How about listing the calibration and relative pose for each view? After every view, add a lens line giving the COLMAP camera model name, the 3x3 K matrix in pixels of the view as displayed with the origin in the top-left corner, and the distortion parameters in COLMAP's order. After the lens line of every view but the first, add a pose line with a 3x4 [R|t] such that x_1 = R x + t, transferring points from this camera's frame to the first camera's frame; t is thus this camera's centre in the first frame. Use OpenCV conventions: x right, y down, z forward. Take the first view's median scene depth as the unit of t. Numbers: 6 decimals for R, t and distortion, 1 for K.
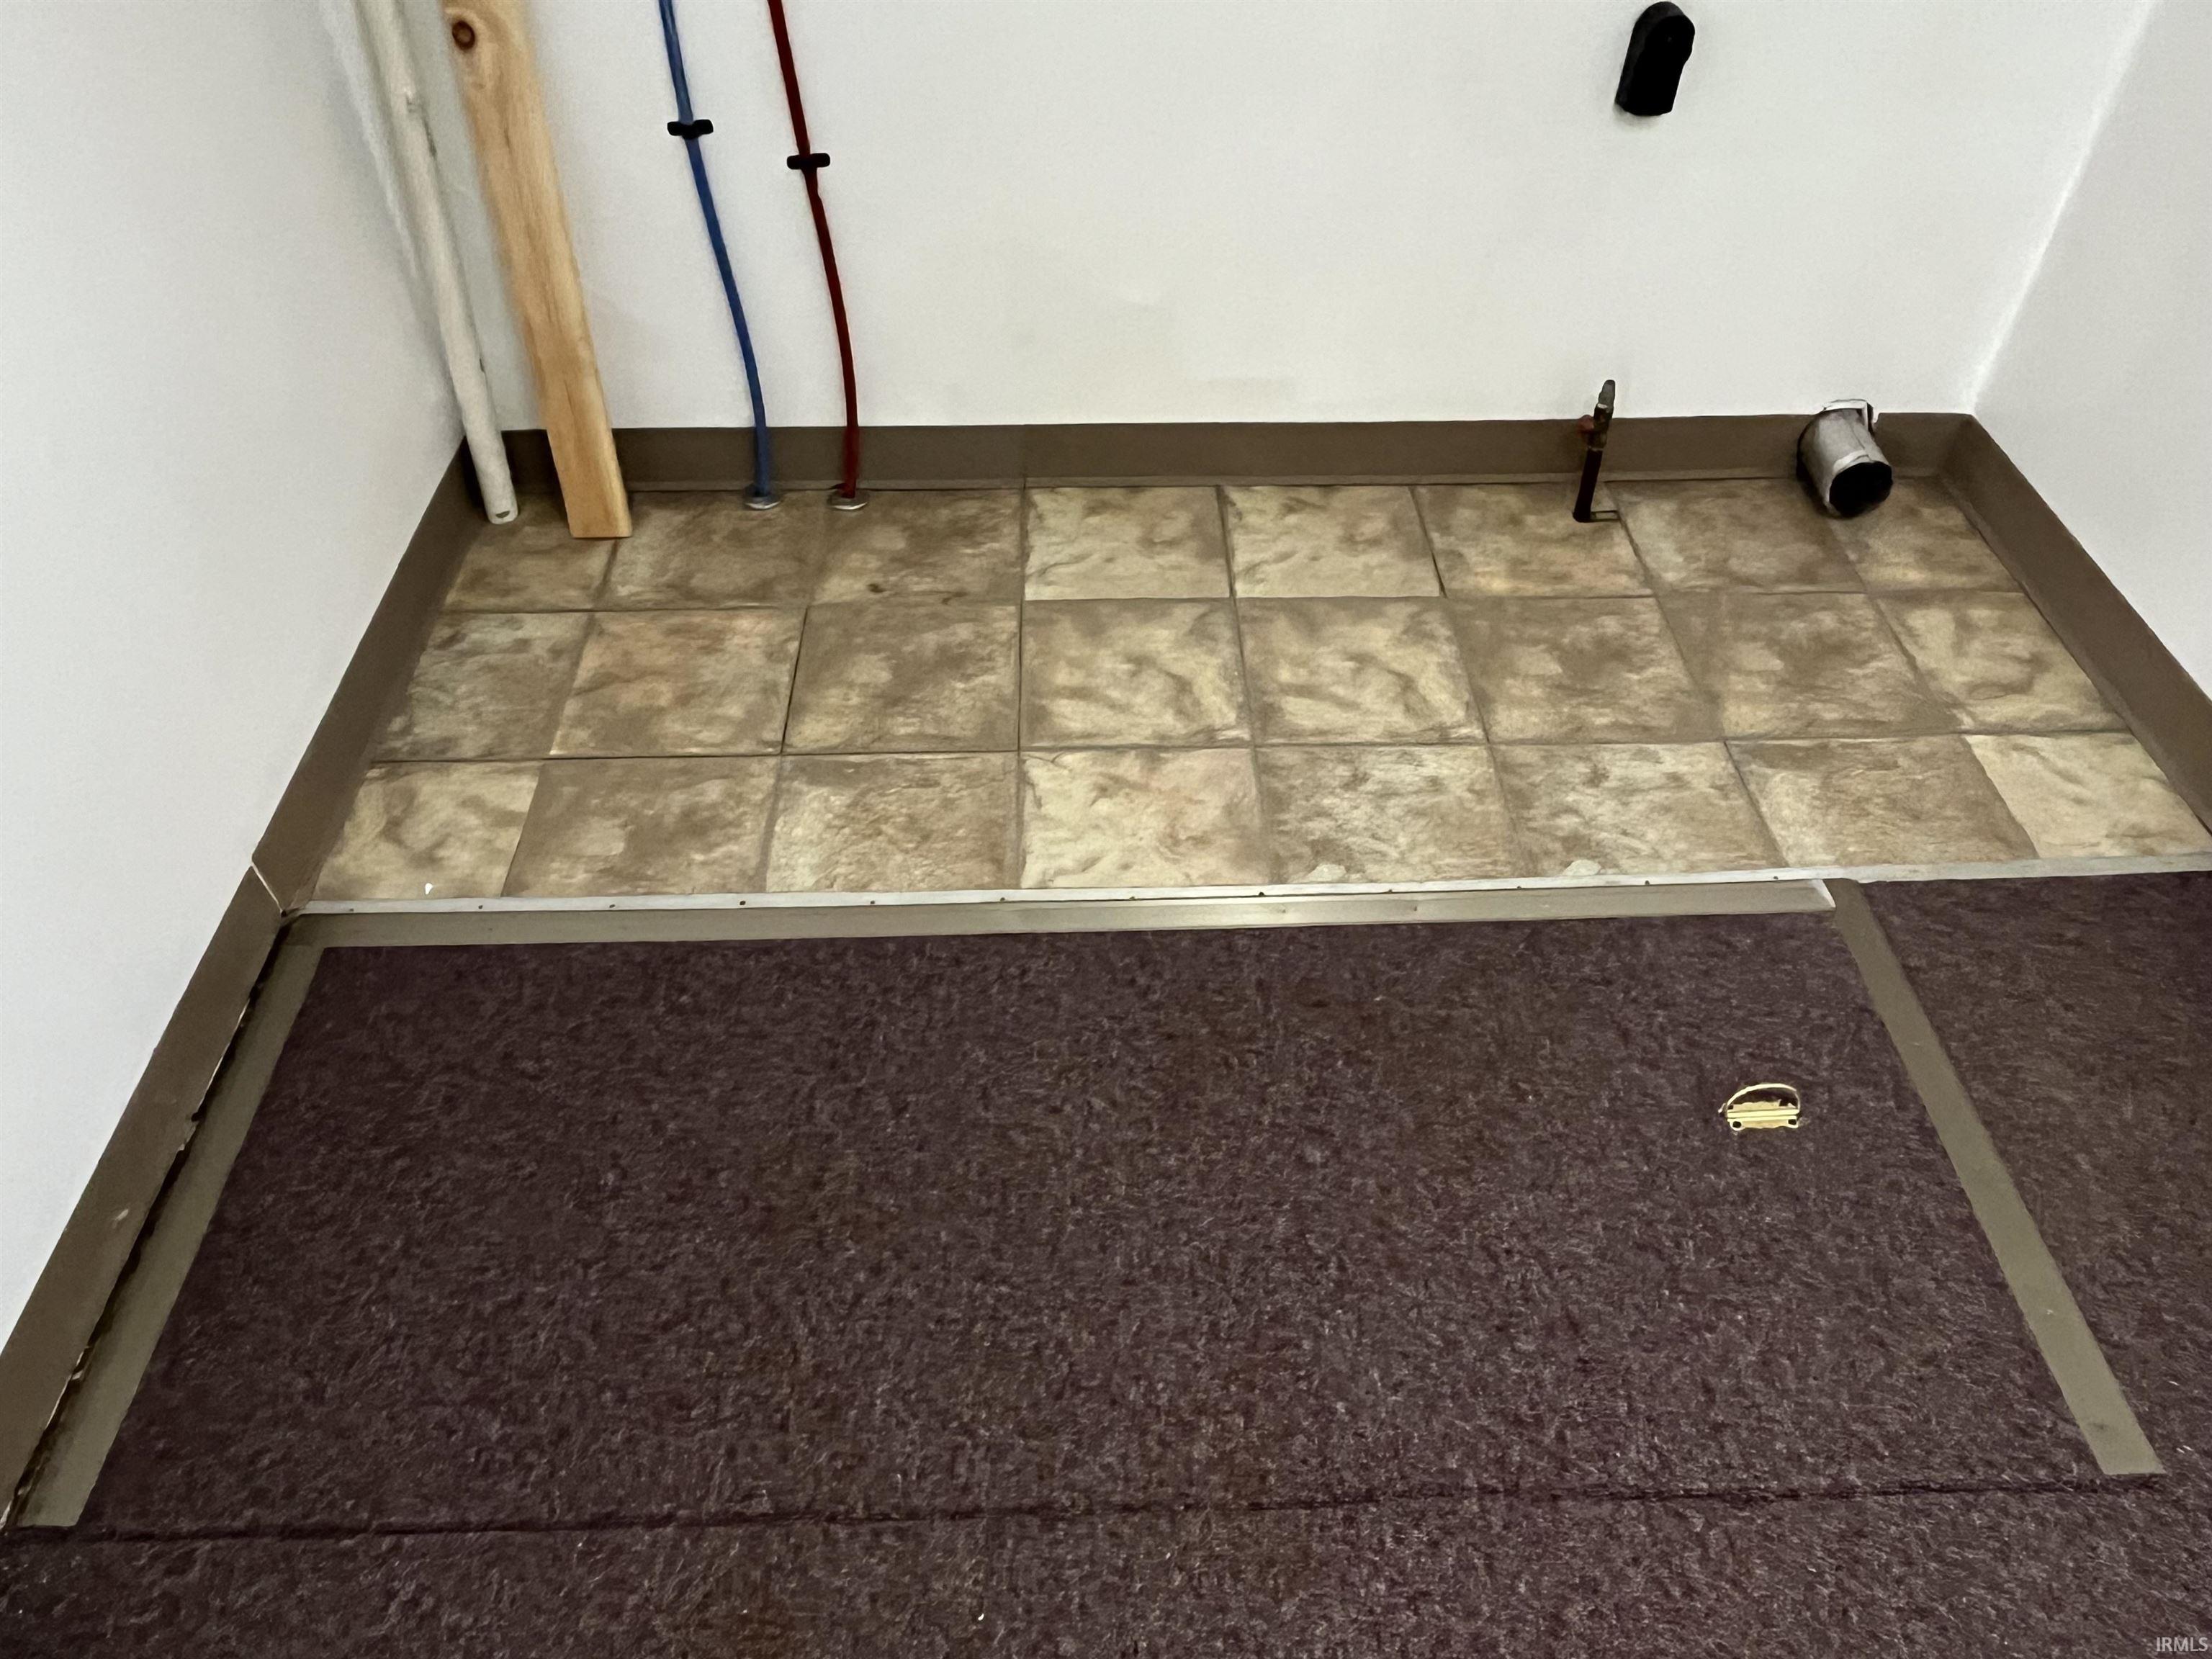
lens RADIAL K [[1524.6, 0, 1094.7], [0, 1524.6, 842.5], [0, 0, 1]] dist [-0.002750, -0.000944]
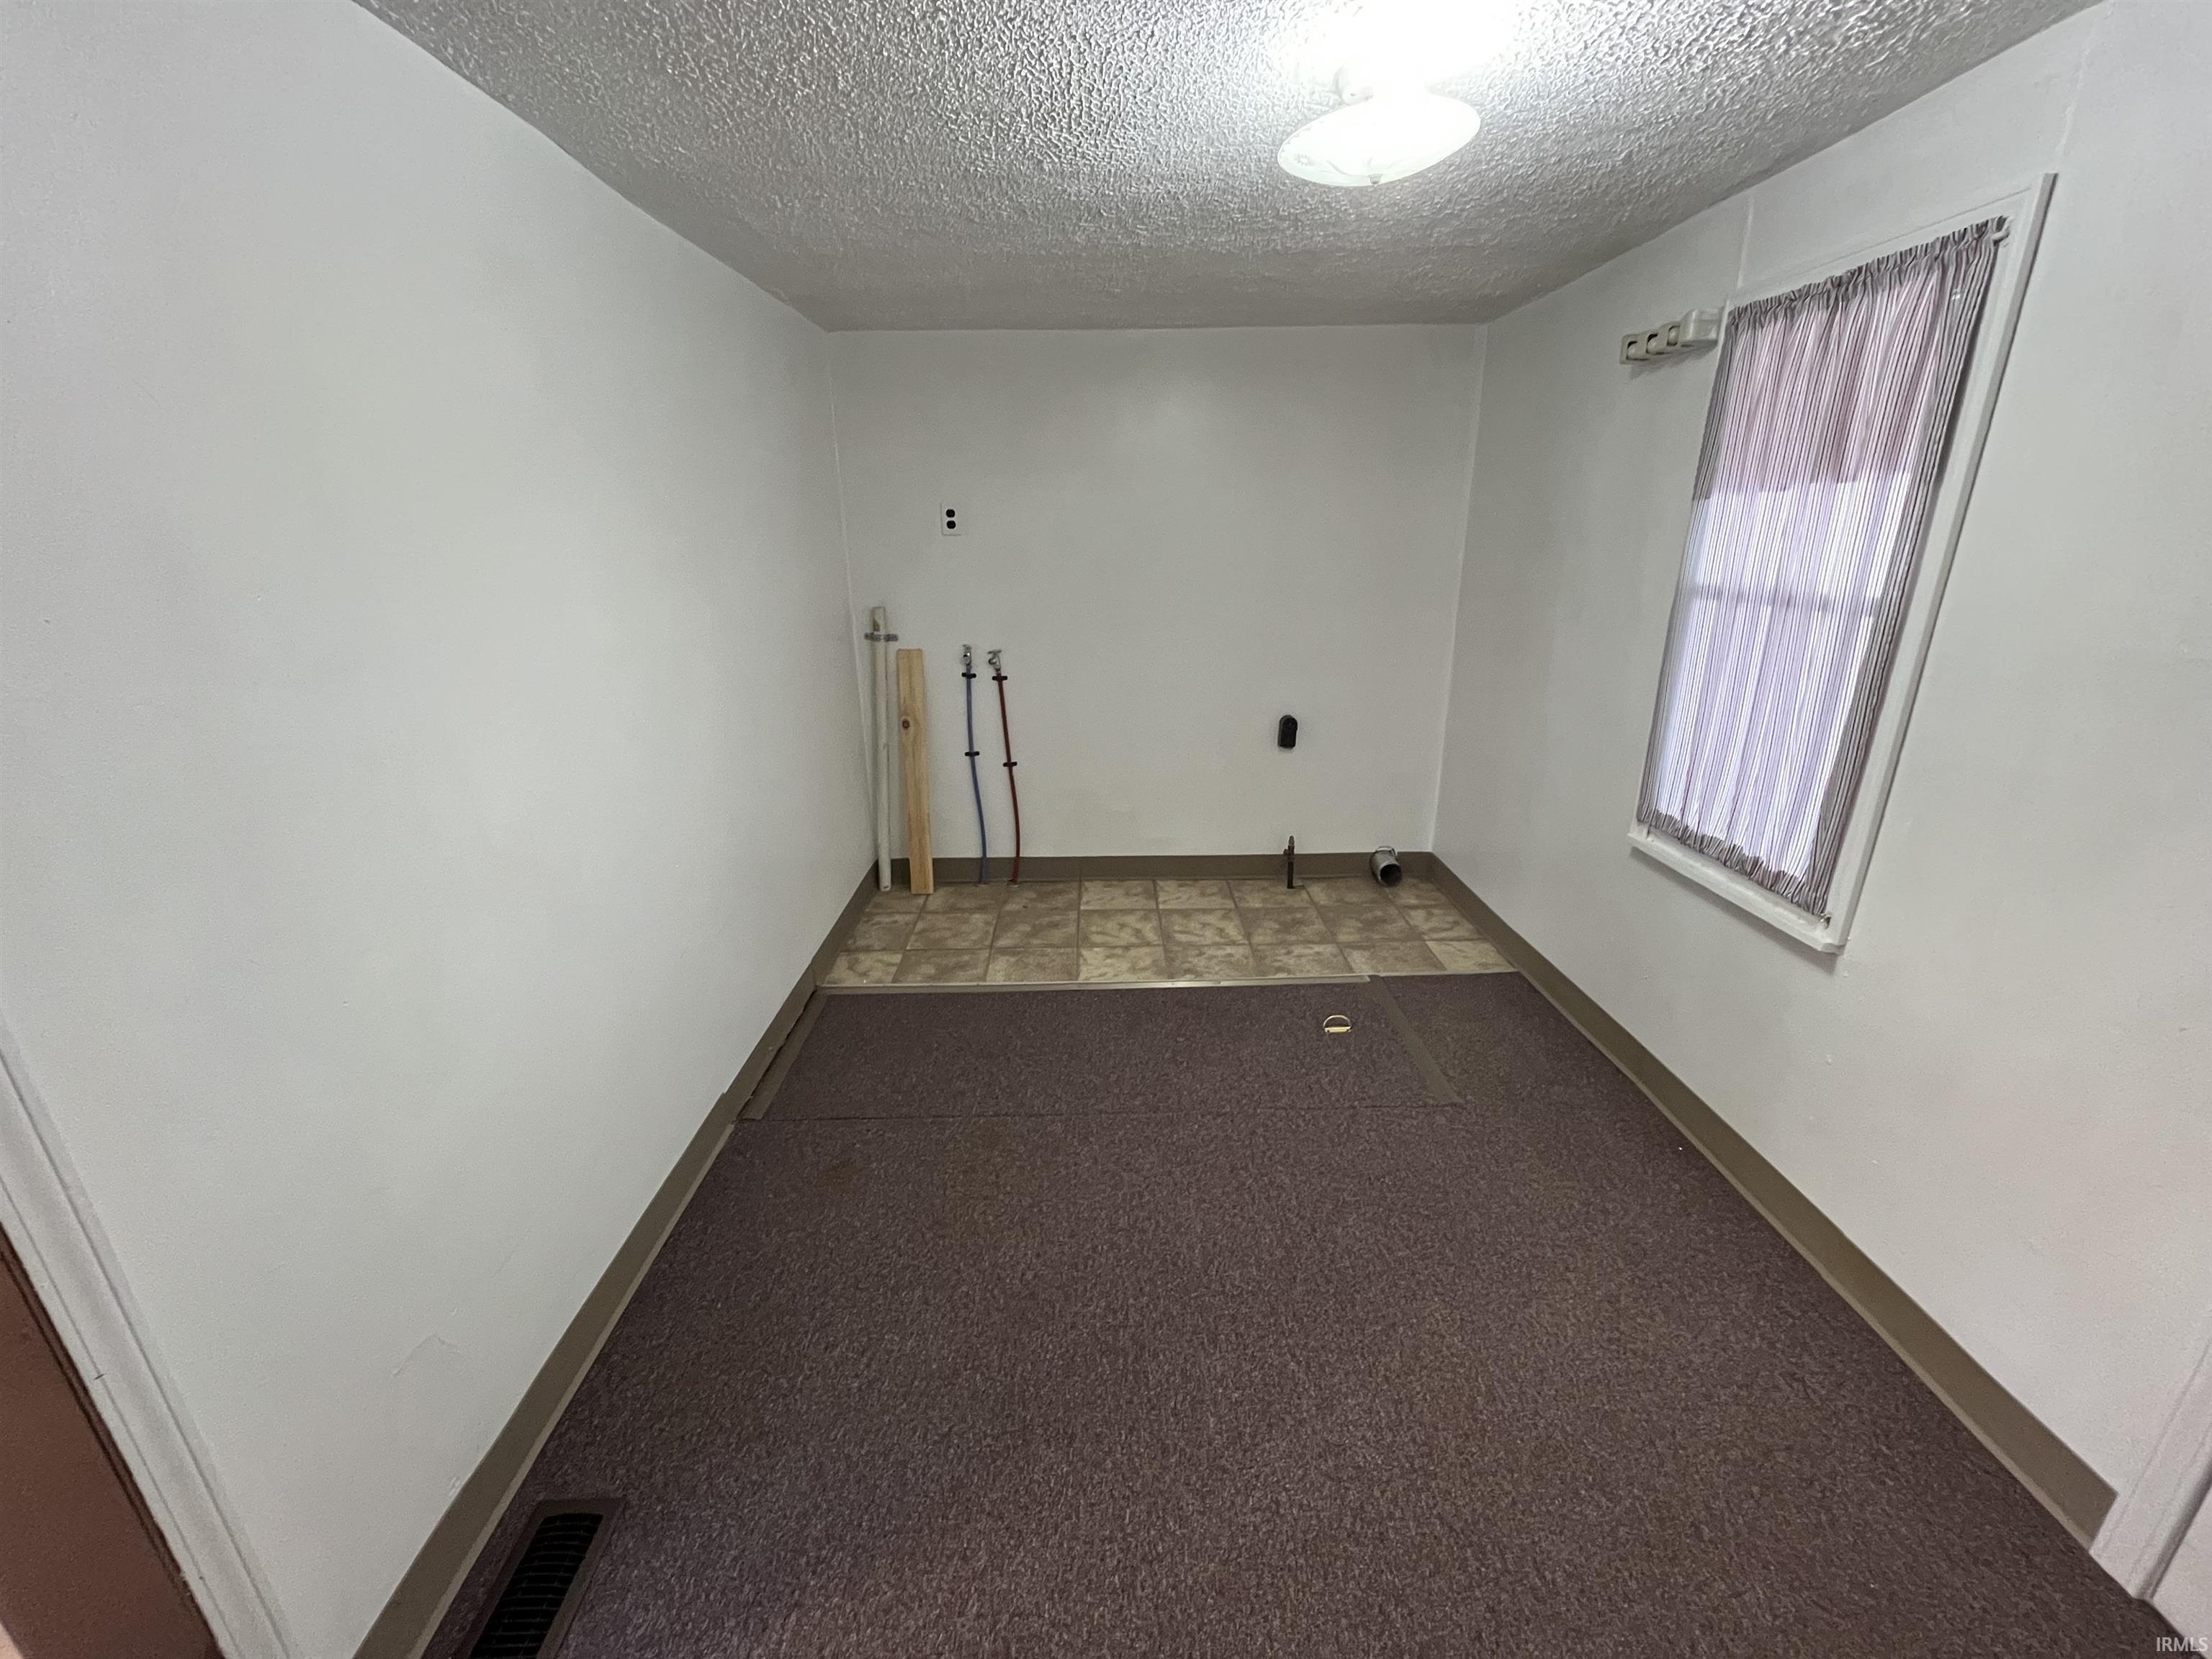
lens RADIAL K [[892.5, 0, 1104.9], [0, 892.5, 833.1], [0, 0, 1]] dist [-0.002532, -0.000477]
pose [[0.999898, -0.005305, -0.013233, 0.020356], [-0.001118, 0.896148, -0.443754, 0.451771], [0.014213, 0.443724, 0.896051, -0.506864]]
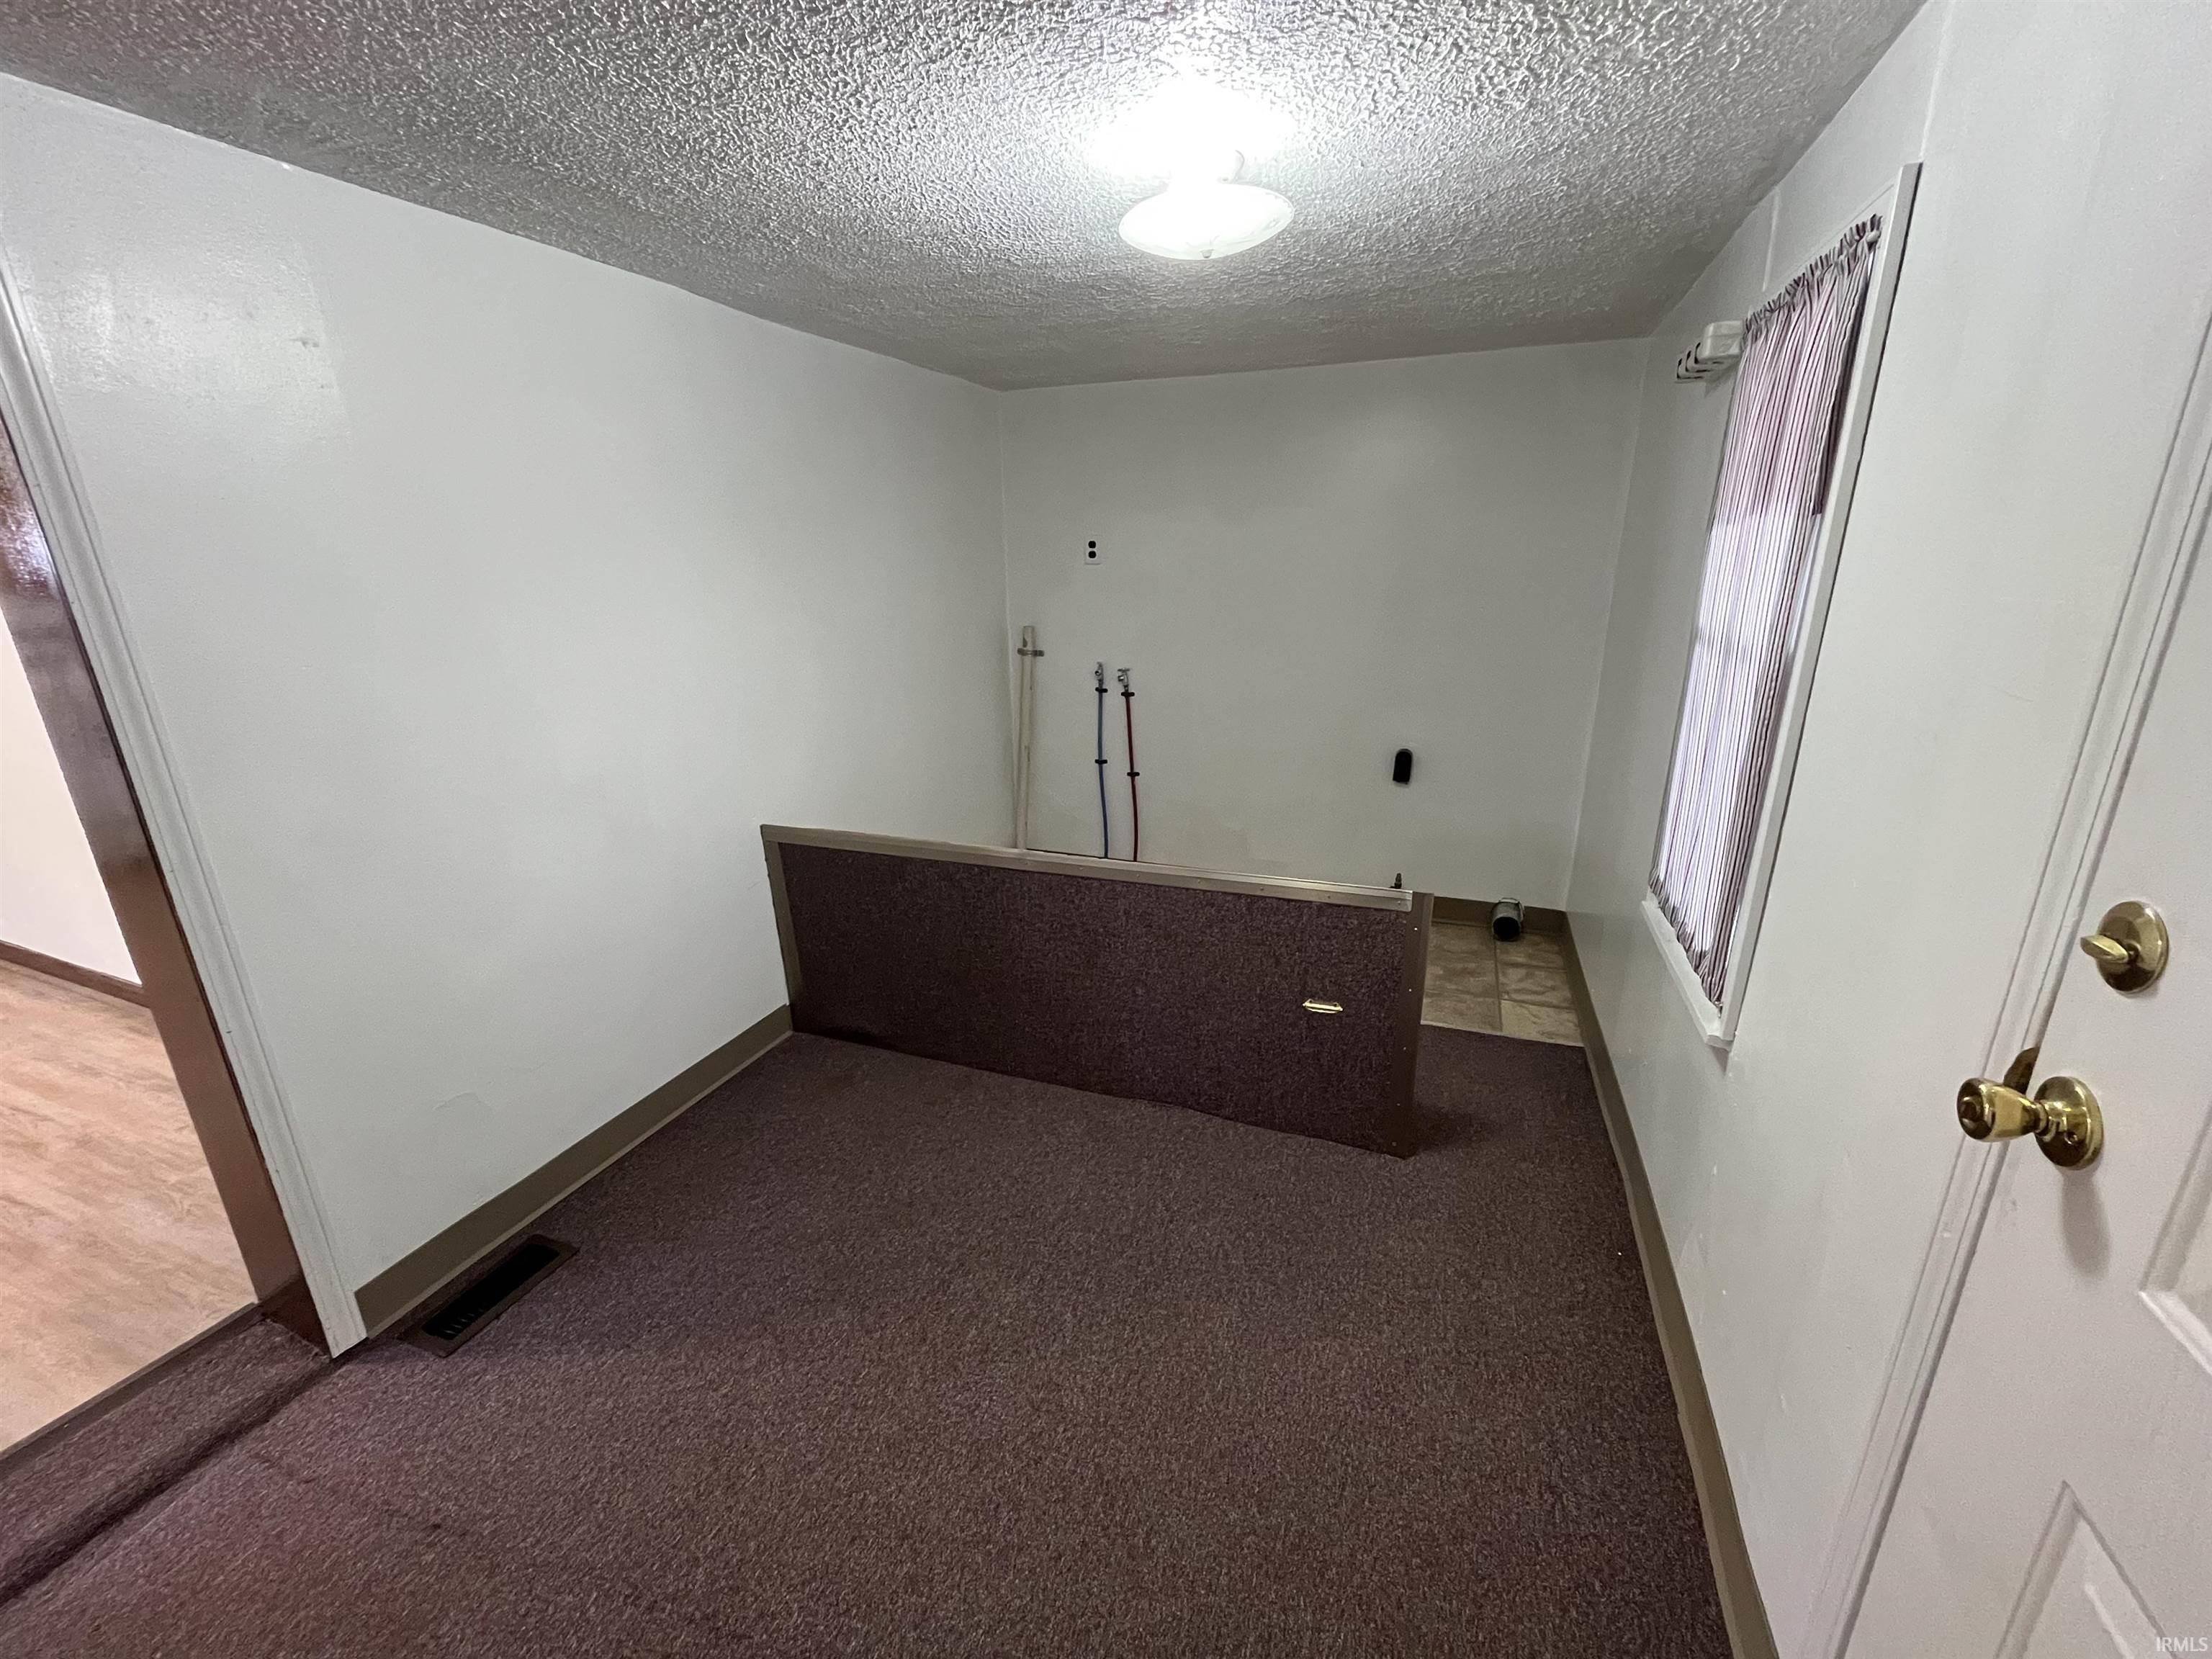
lens RADIAL K [[892.5, 0, 1104.9], [0, 892.5, 833.1], [0, 0, 1]] dist [-0.002532, -0.000477]
pose [[0.924485, 0.105558, -0.366312, 0.463856], [-0.264177, 0.870160, -0.415972, 0.465766], [0.274840, 0.481331, 0.832336, -0.531992]]
